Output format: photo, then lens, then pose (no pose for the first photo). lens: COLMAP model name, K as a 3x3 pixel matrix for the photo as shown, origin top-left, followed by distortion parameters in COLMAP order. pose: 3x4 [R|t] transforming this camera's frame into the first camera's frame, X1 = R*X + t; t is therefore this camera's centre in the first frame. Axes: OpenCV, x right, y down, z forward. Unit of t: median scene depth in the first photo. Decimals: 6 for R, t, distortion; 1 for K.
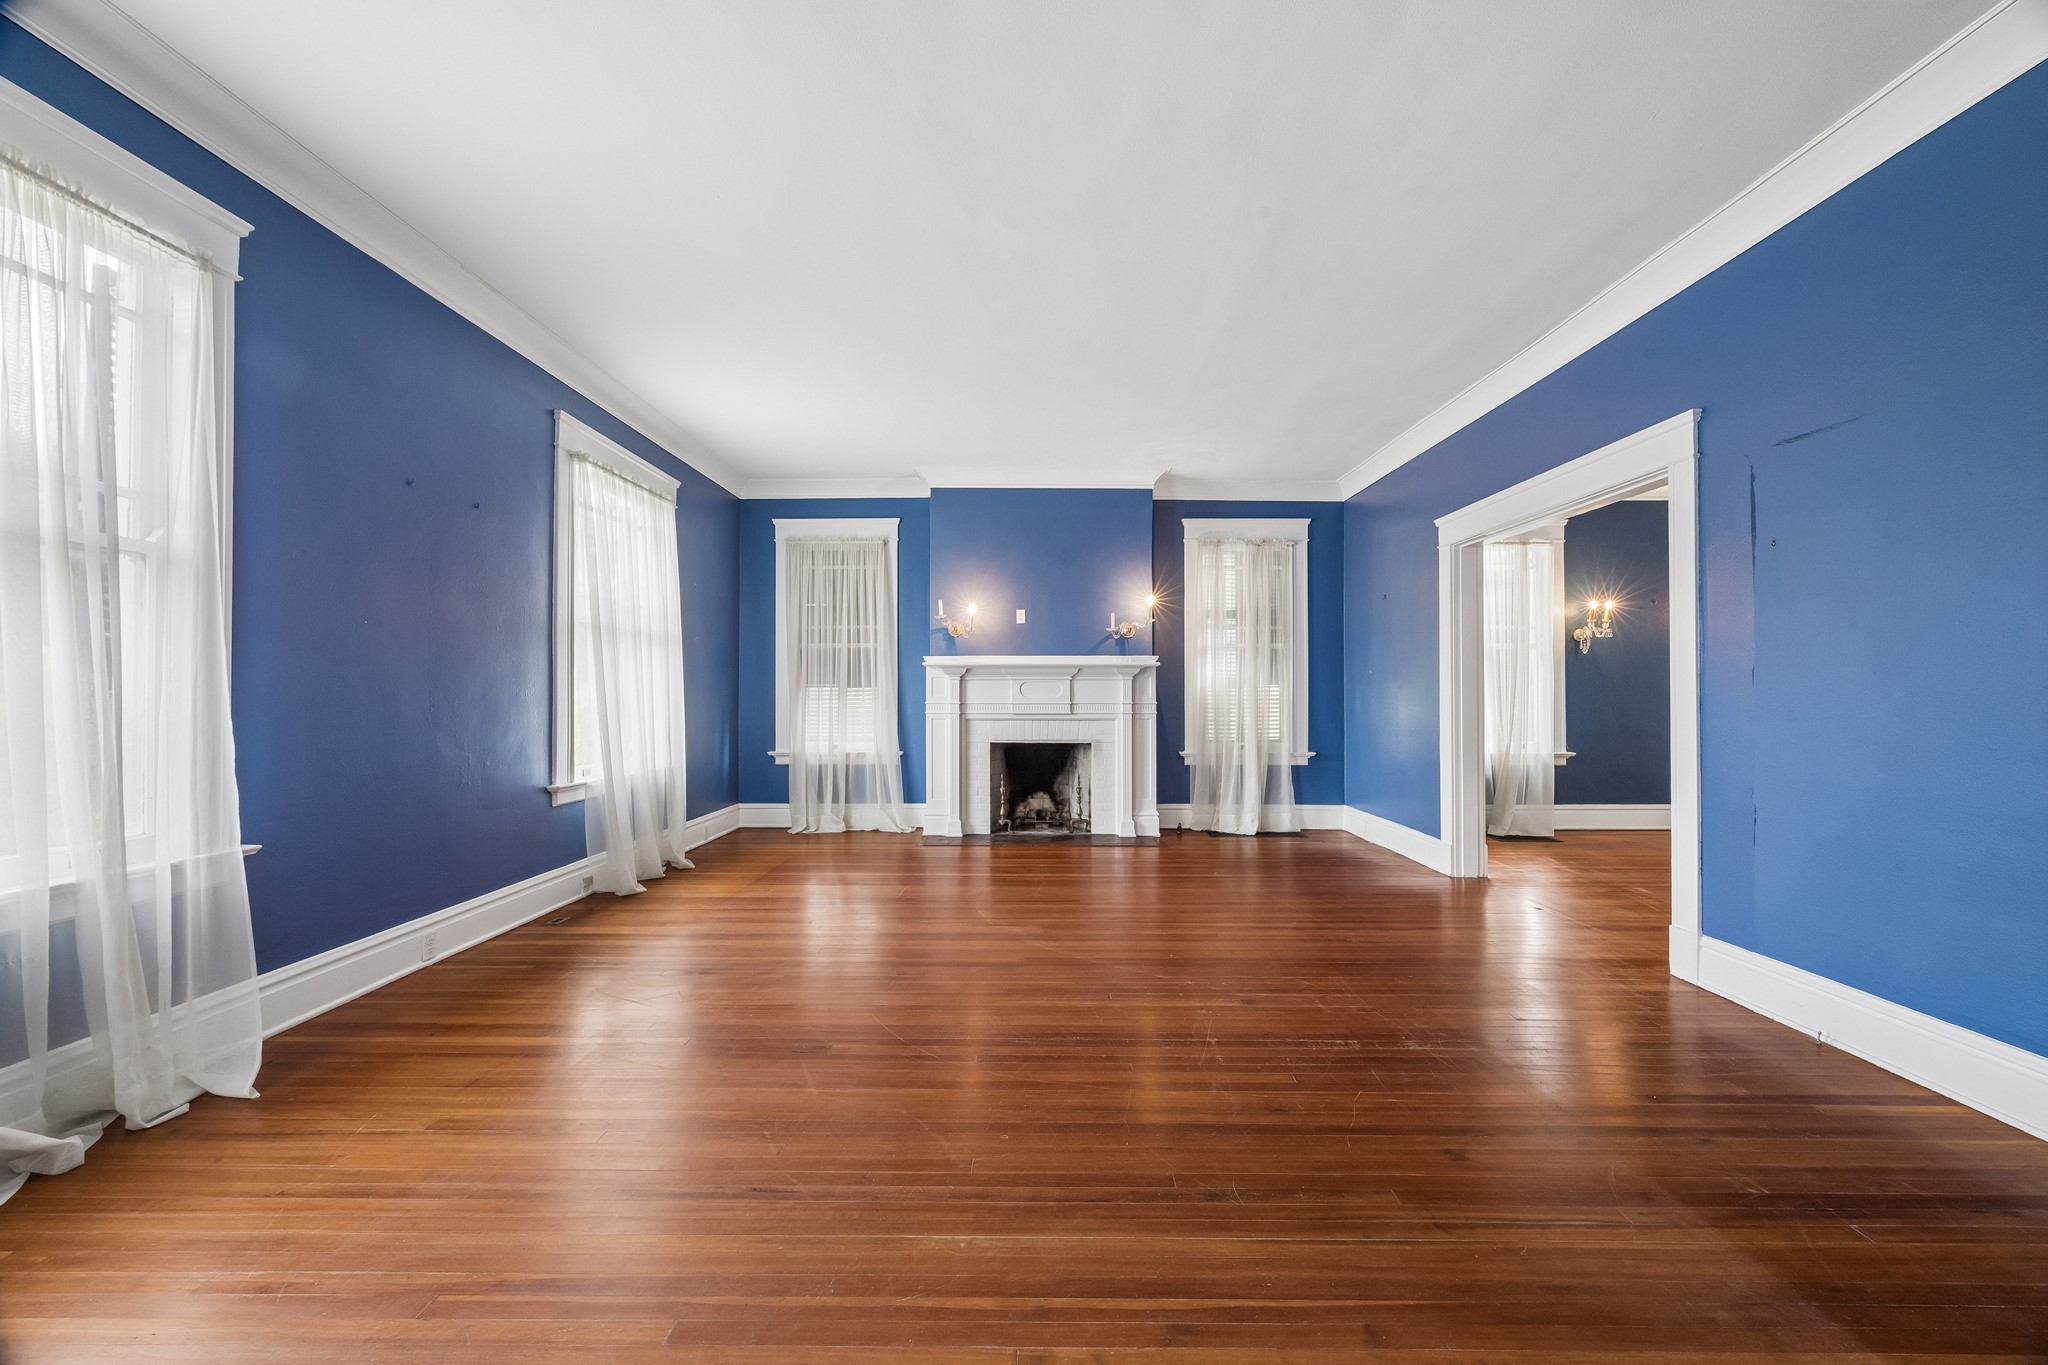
lens RADIAL K [[793.0, 0, 1024.3], [0, 793.0, 693.5], [0, 0, 1]] dist [0.001812, 0.000026]
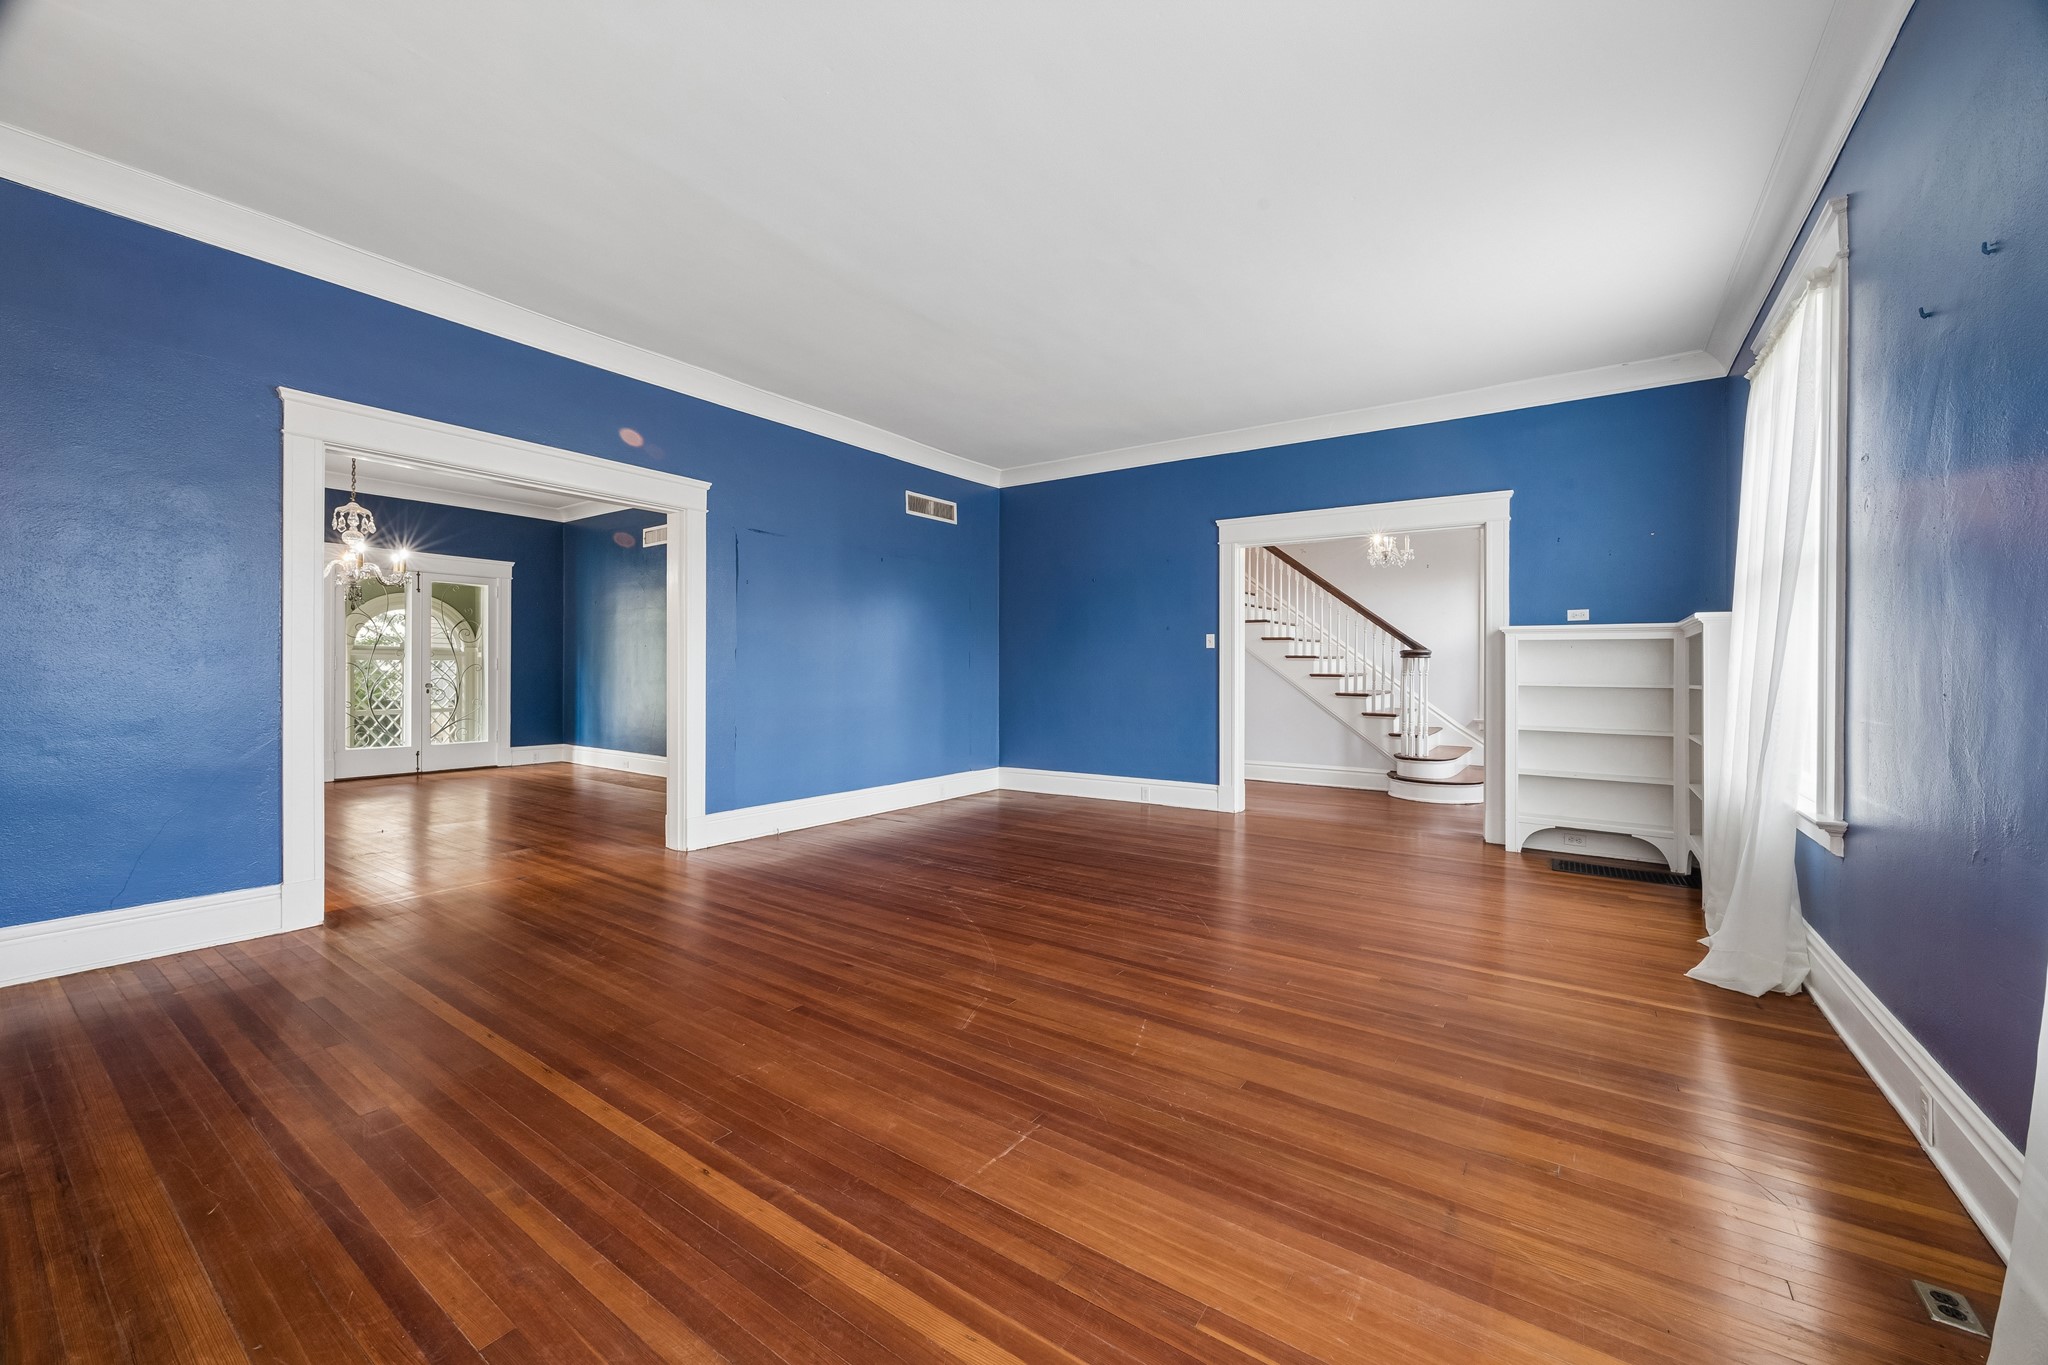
lens RADIAL K [[793.0, 0, 1009.4], [0, 793.0, 682.1], [0, 0, 1]] dist [0.001812, 0.000026]
pose [[-0.821703, -0.024144, 0.569405, -0.592360], [-0.017639, 0.999701, 0.016935, -0.007598], [-0.569643, 0.003872, -0.821883, 2.033038]]
